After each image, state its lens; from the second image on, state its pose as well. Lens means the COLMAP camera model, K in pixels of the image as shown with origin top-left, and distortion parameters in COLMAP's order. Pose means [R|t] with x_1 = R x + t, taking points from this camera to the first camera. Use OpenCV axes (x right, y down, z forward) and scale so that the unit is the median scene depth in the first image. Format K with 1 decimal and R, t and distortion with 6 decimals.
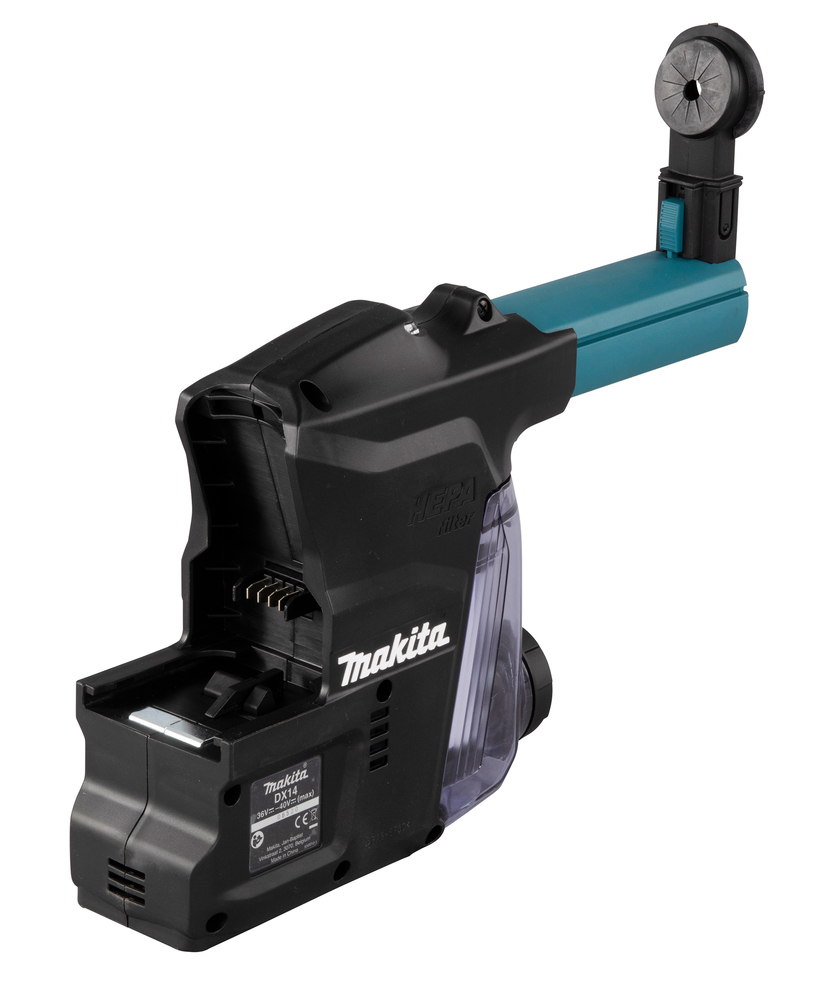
lens RADIAL K [[3681.0, 0, 410.9], [0, 3681.0, 496.6], [0, 0, 1]] dist [0.152322, 0.000000]
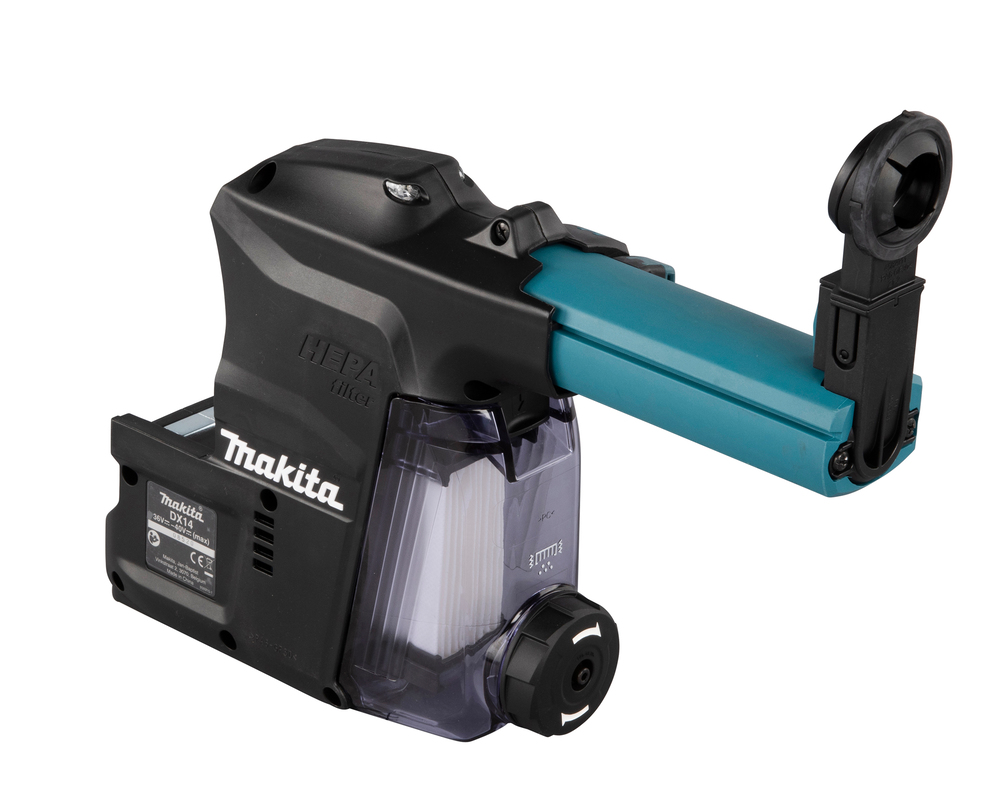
lens RADIAL K [[4023.9, 0, 500.6], [0, 4023.9, 400.7], [0, 0, 1]] dist [-0.093401, 0.000000]
pose [[0.019139, 0.408868, -0.912393, 0.973043], [-0.382333, 0.846195, 0.371182, -0.396301], [0.923826, 0.341734, 0.172519, 0.867111]]
